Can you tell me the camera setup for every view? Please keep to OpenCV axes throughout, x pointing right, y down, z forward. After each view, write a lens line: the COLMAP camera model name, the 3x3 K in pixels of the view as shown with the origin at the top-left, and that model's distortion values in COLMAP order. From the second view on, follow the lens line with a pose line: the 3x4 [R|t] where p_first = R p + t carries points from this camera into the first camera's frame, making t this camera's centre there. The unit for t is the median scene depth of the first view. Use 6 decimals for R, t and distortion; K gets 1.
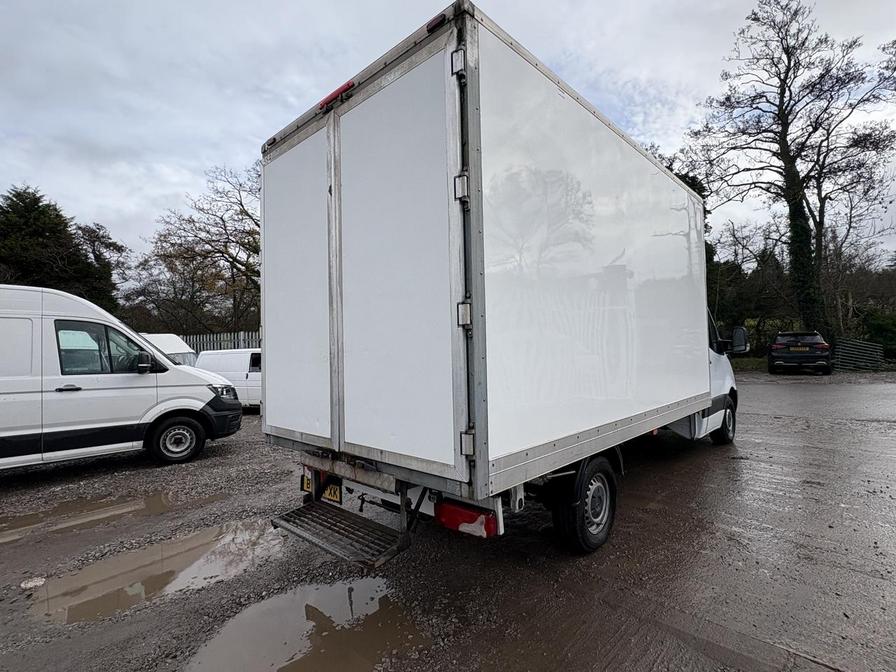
lens RADIAL K [[453.7, 0, 448.7], [0, 453.7, 337.9], [0, 0, 1]] dist [-0.000291, 0.000638]
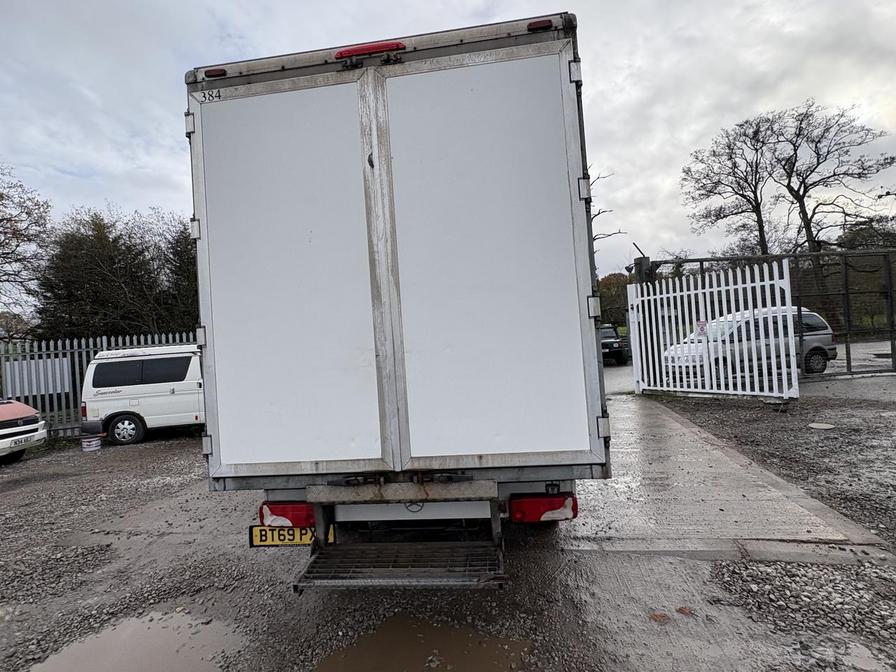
lens RADIAL K [[453.7, 0, 450.5], [0, 453.7, 337.0], [0, 0, 1]] dist [-0.000291, 0.000638]
pose [[0.802755, -0.019024, 0.596005, -0.651805], [0.035847, 0.999223, -0.016388, 0.018826], [-0.595230, 0.034520, 0.802814, 0.252693]]
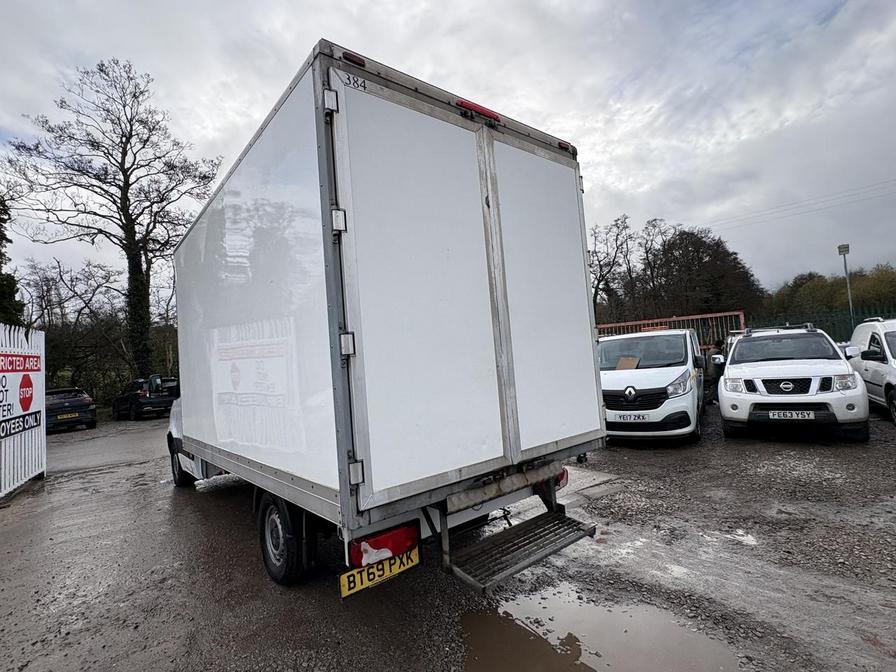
lens RADIAL K [[453.7, 0, 451.0], [0, 453.7, 338.0], [0, 0, 1]] dist [-0.000291, 0.000638]
pose [[0.115864, 0.066535, 0.991034, -1.240015], [0.054458, 0.995828, -0.073224, 0.039645], [-0.991771, 0.062454, 0.111757, 0.992950]]
